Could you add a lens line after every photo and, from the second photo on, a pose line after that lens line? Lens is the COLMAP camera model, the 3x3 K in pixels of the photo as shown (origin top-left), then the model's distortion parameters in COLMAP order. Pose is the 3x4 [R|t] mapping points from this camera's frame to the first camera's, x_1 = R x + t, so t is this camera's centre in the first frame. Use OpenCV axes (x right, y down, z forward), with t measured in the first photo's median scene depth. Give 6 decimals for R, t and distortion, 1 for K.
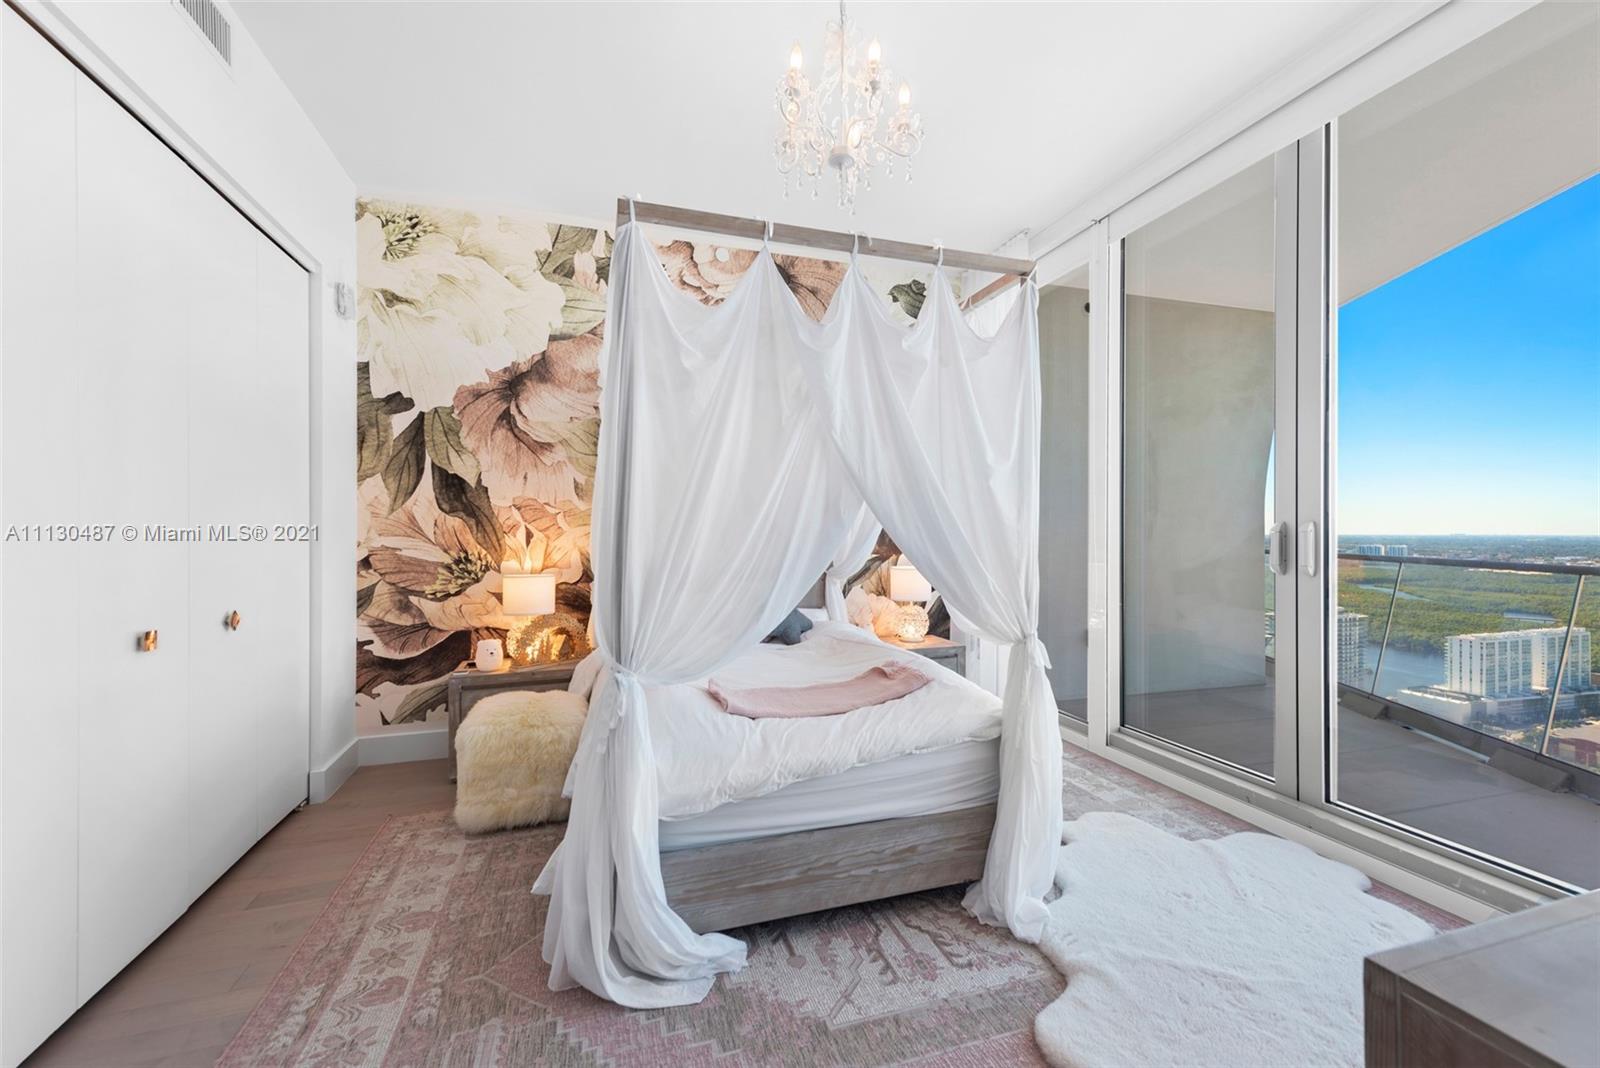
lens RADIAL K [[644.9, 0, 794.7], [0, 644.9, 524.4], [0, 0, 1]] dist [0.013418, -0.003487]
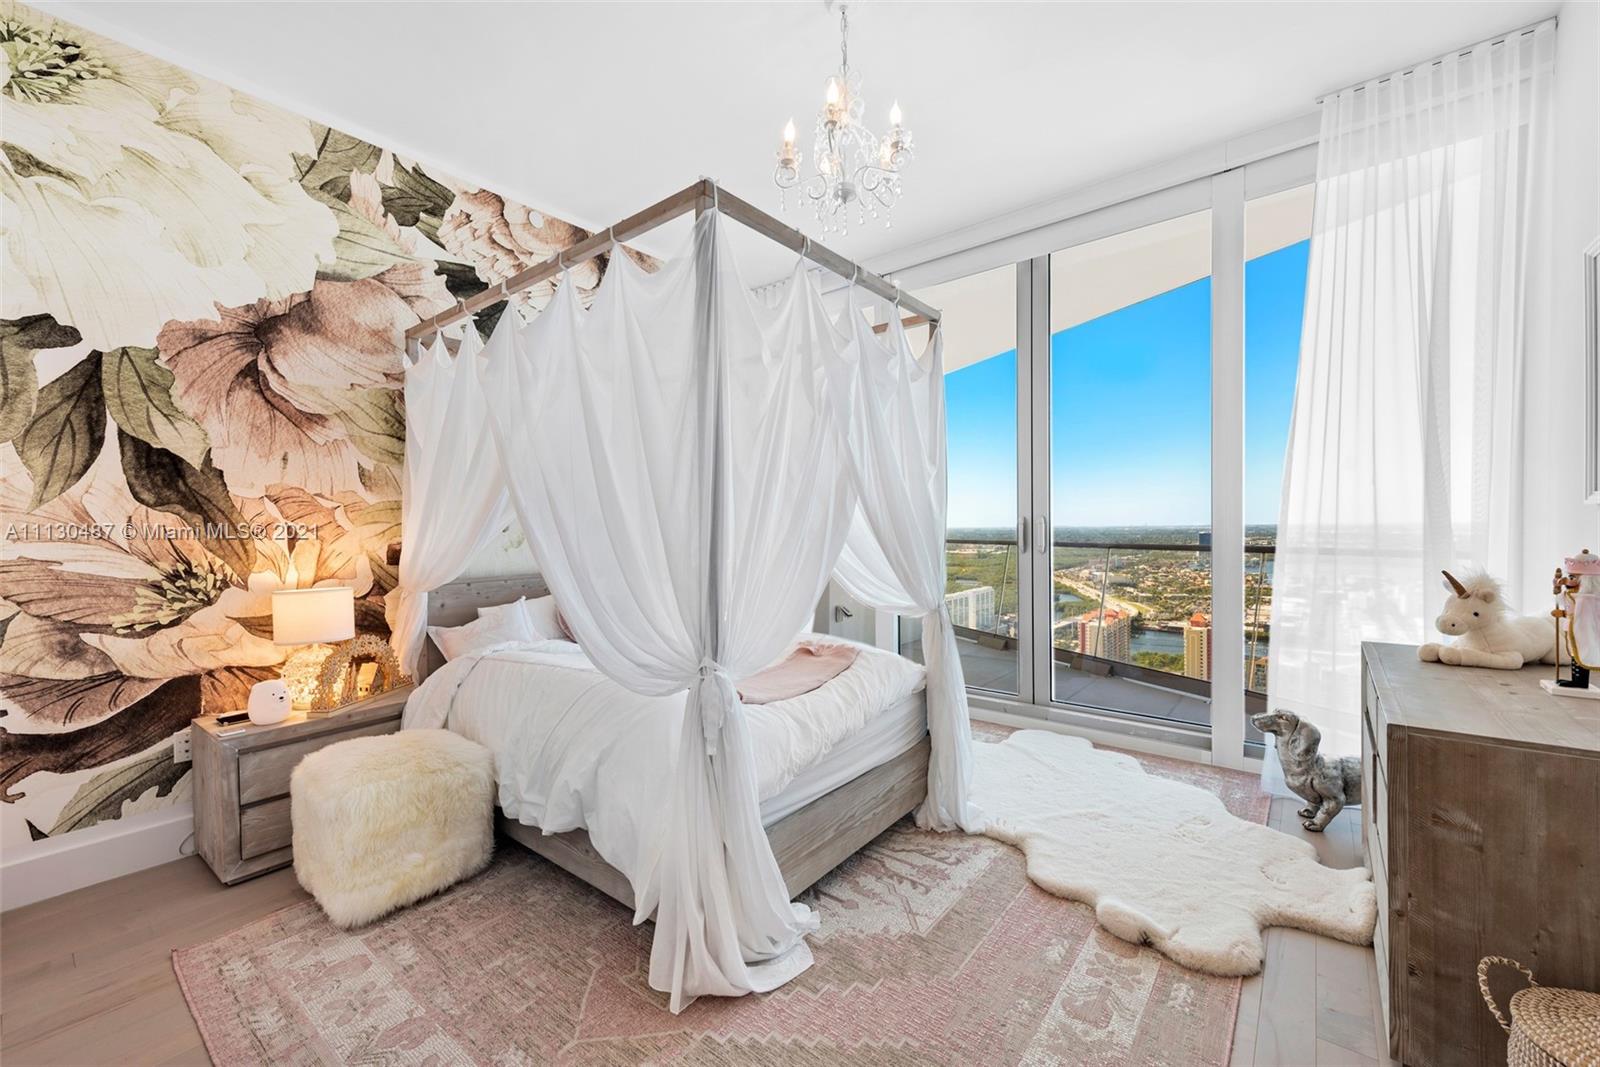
lens RADIAL K [[644.9, 0, 779.3], [0, 644.9, 532.2], [0, 0, 1]] dist [0.013418, -0.003487]
pose [[0.832585, -0.014868, 0.553697, -0.371832], [0.005807, 0.999819, 0.018116, 0.001047], [-0.553866, -0.011867, 0.832521, 0.069401]]
